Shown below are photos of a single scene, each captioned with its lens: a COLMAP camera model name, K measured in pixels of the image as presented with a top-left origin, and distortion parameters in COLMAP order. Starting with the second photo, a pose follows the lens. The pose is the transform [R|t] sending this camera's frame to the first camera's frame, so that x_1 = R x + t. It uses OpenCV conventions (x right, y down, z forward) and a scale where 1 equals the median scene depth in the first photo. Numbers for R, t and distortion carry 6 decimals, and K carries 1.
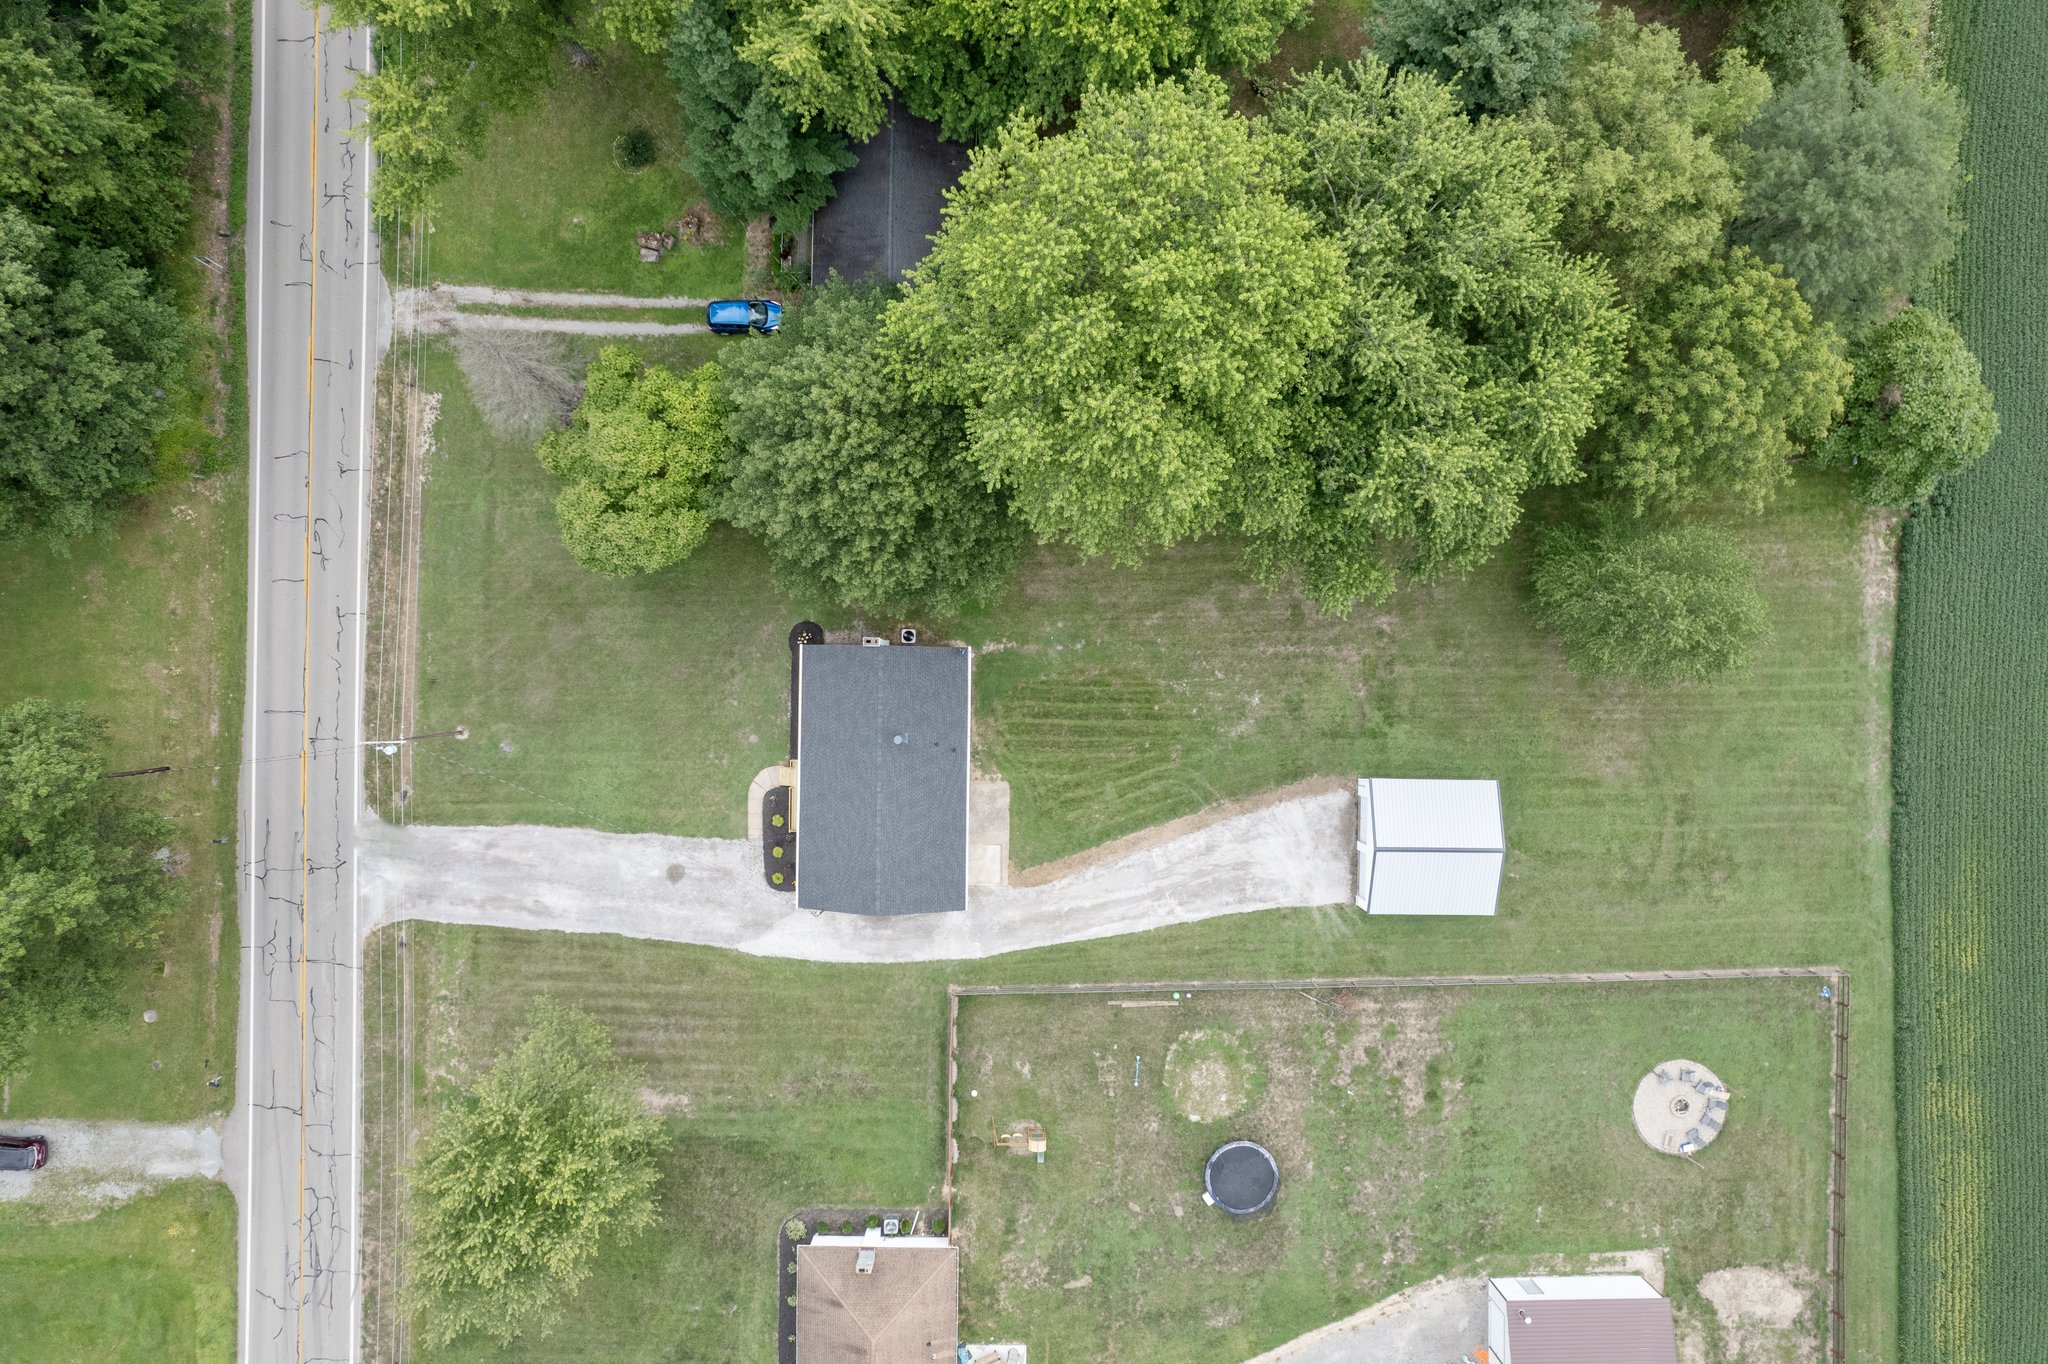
lens RADIAL K [[1312.9, 0, 1034.4], [0, 1312.9, 687.5], [0, 0, 1]] dist [-0.054671, 0.024057]
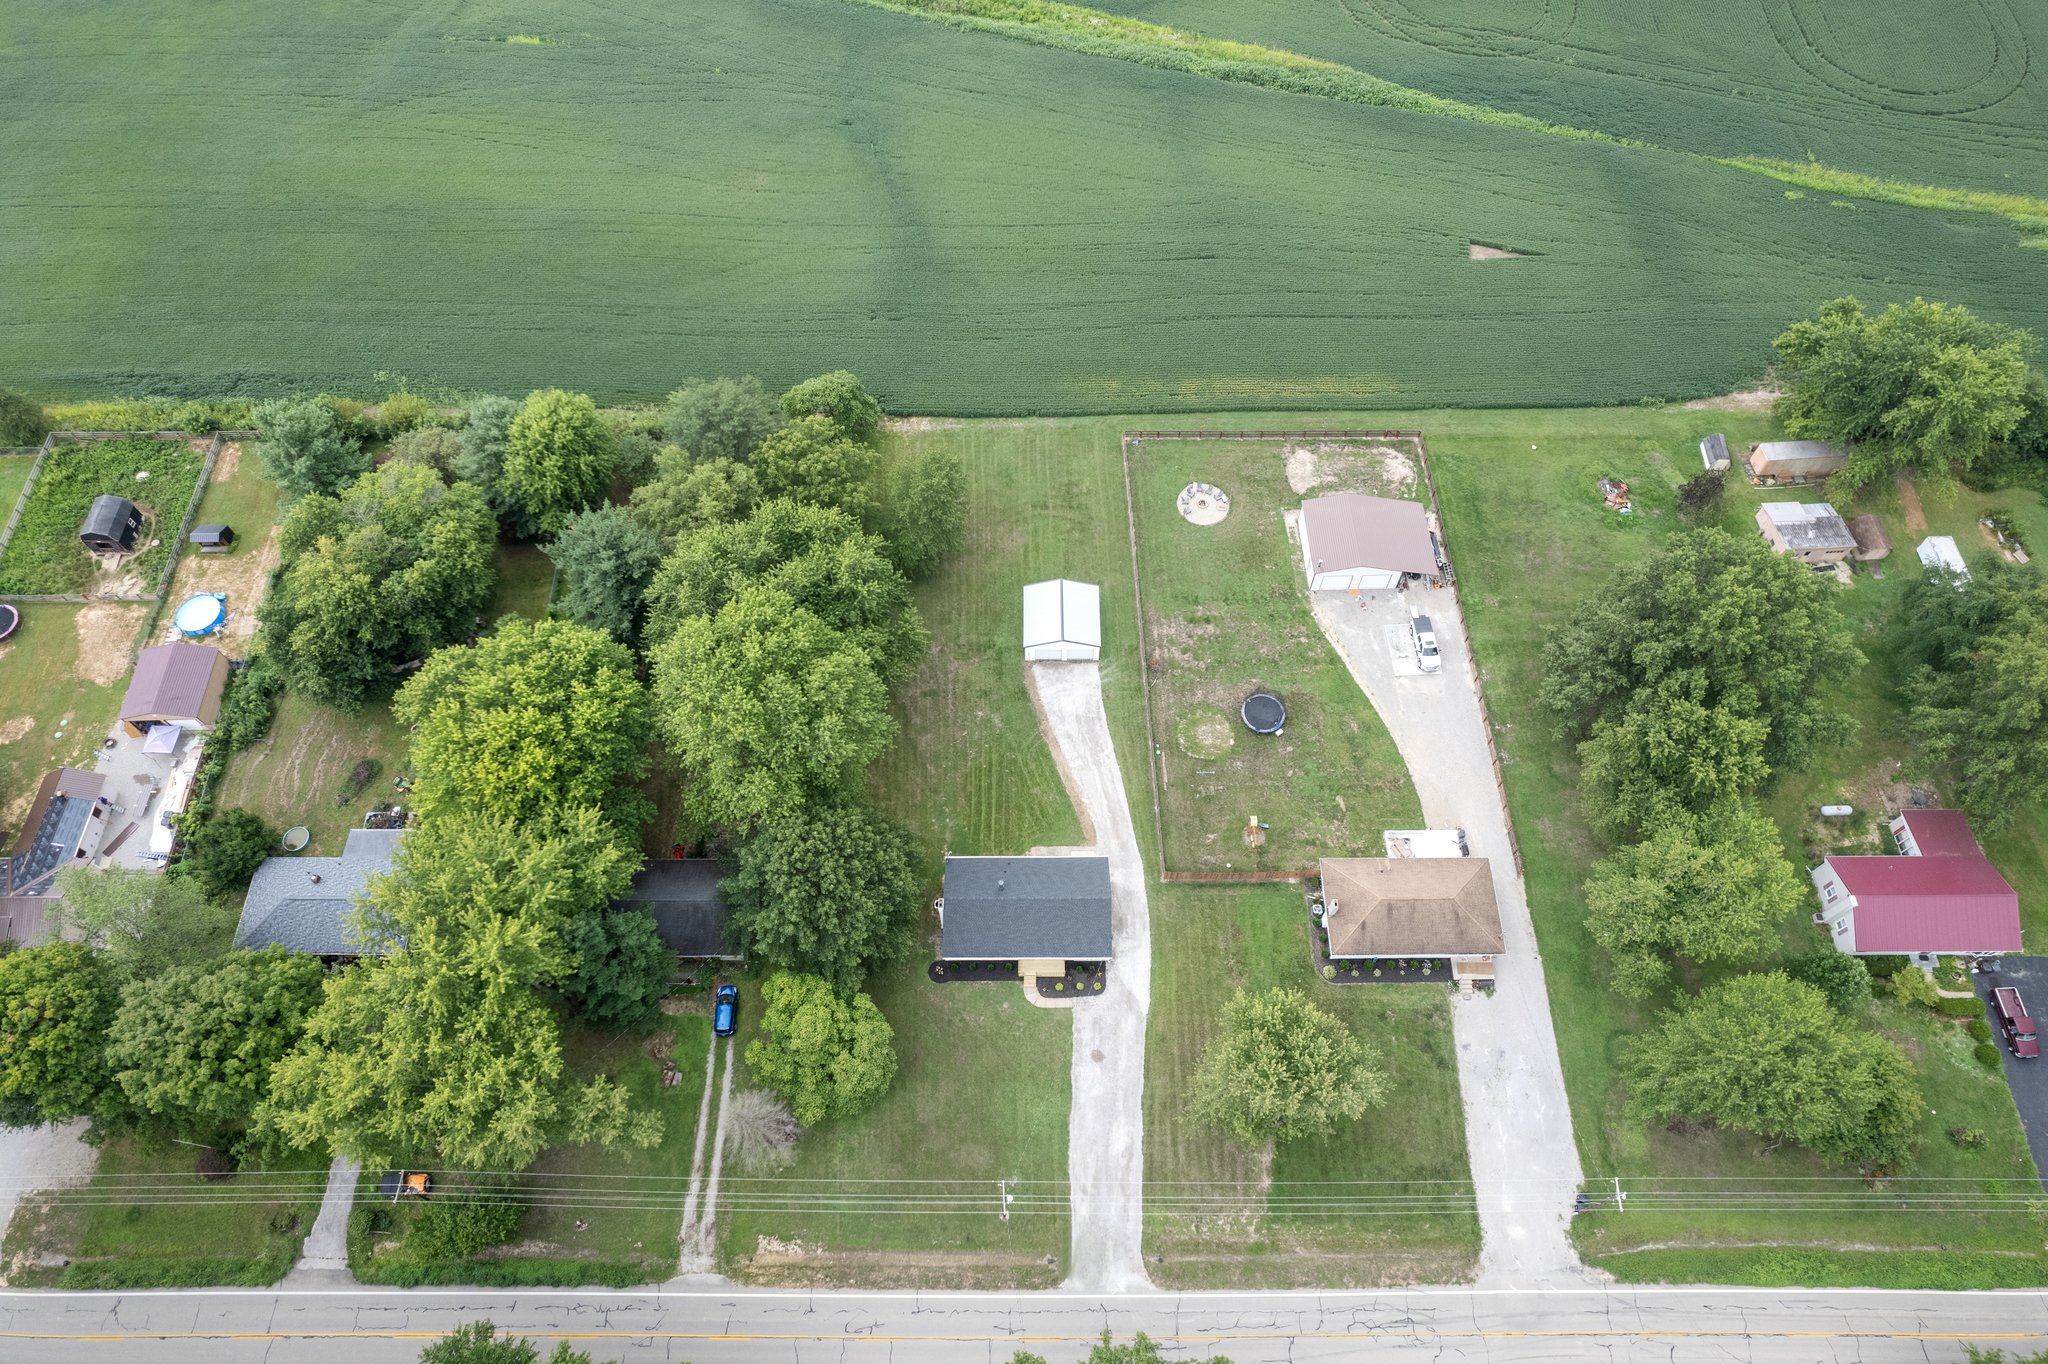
lens RADIAL K [[1312.9, 0, 1019.1], [0, 1312.9, 693.2], [0, 0, 1]] dist [-0.054671, 0.024057]
pose [[-0.014752, -0.870906, 0.491229, -0.641694], [0.999842, -0.017716, -0.001382, 0.062743], [0.009906, 0.491131, 0.871029, -0.488670]]
